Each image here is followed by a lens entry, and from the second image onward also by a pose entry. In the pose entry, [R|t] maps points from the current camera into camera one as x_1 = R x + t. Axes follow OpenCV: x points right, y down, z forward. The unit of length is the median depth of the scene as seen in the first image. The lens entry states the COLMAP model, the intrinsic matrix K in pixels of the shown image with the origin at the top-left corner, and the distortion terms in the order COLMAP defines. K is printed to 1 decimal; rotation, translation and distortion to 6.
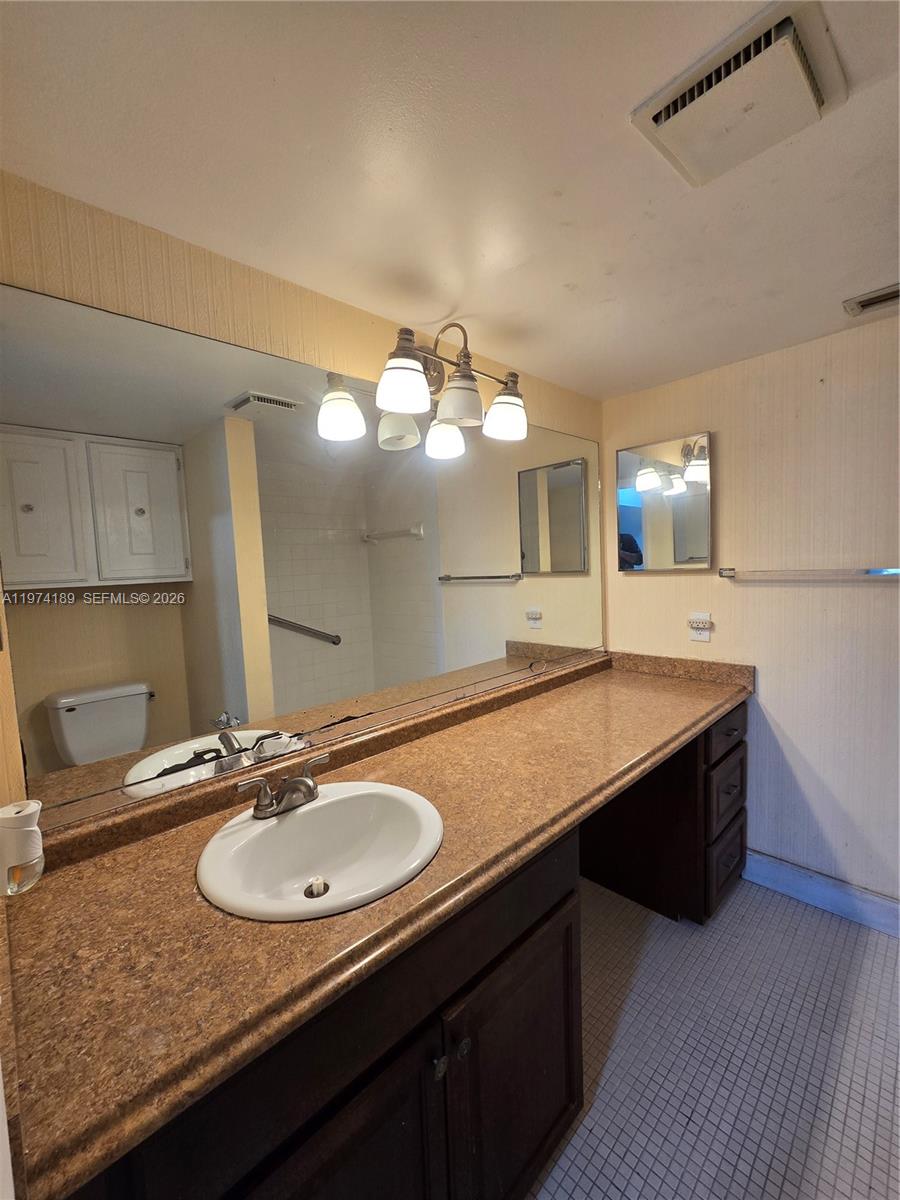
lens RADIAL K [[491.8, 0, 463.3], [0, 491.8, 598.0], [0, 0, 1]] dist [0.000792, -0.000271]
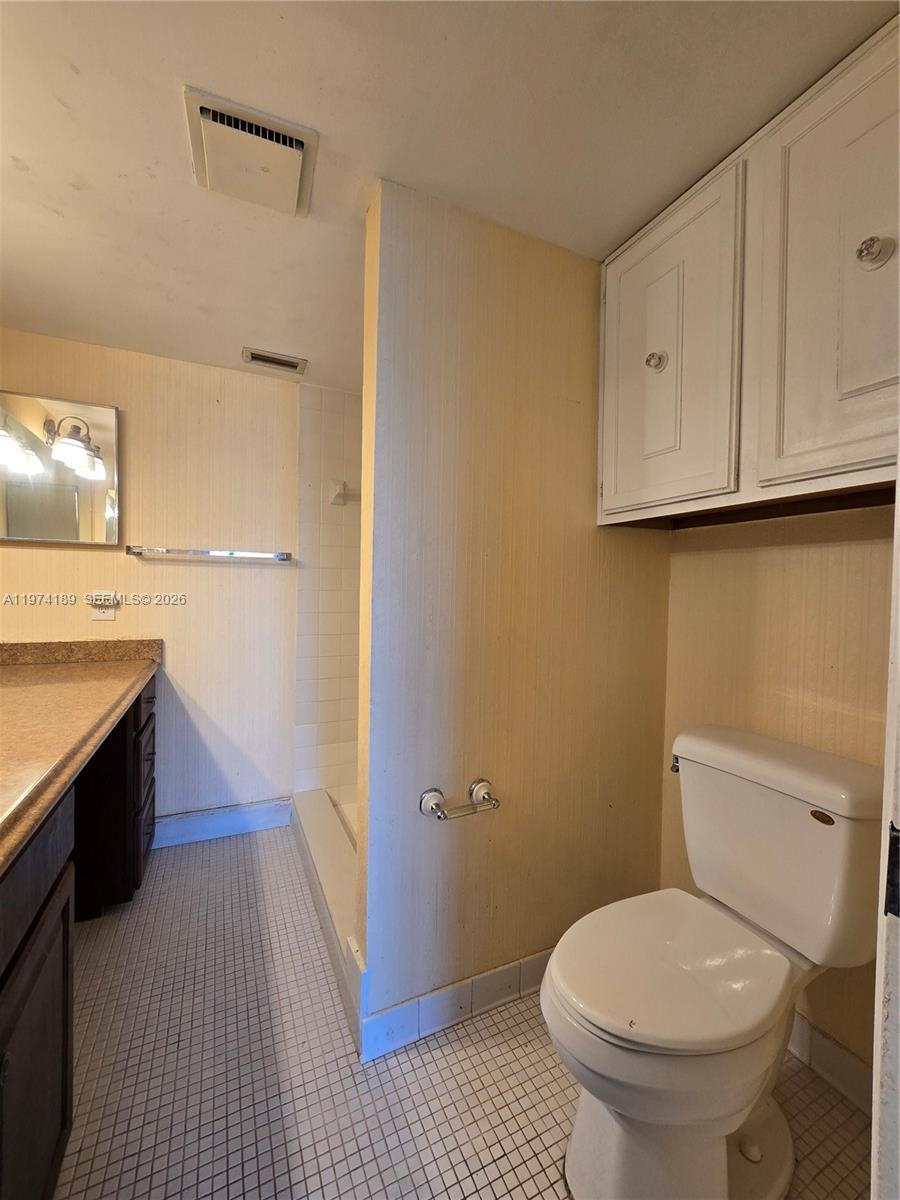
lens RADIAL K [[491.8, 0, 463.3], [0, 491.8, 598.0], [0, 0, 1]] dist [0.000792, -0.000271]
pose [[0.316276, 0.027771, 0.948261, -0.216557], [0.040764, 0.998250, -0.042832, 0.120914], [-0.947791, 0.052201, 0.314590, 0.037539]]
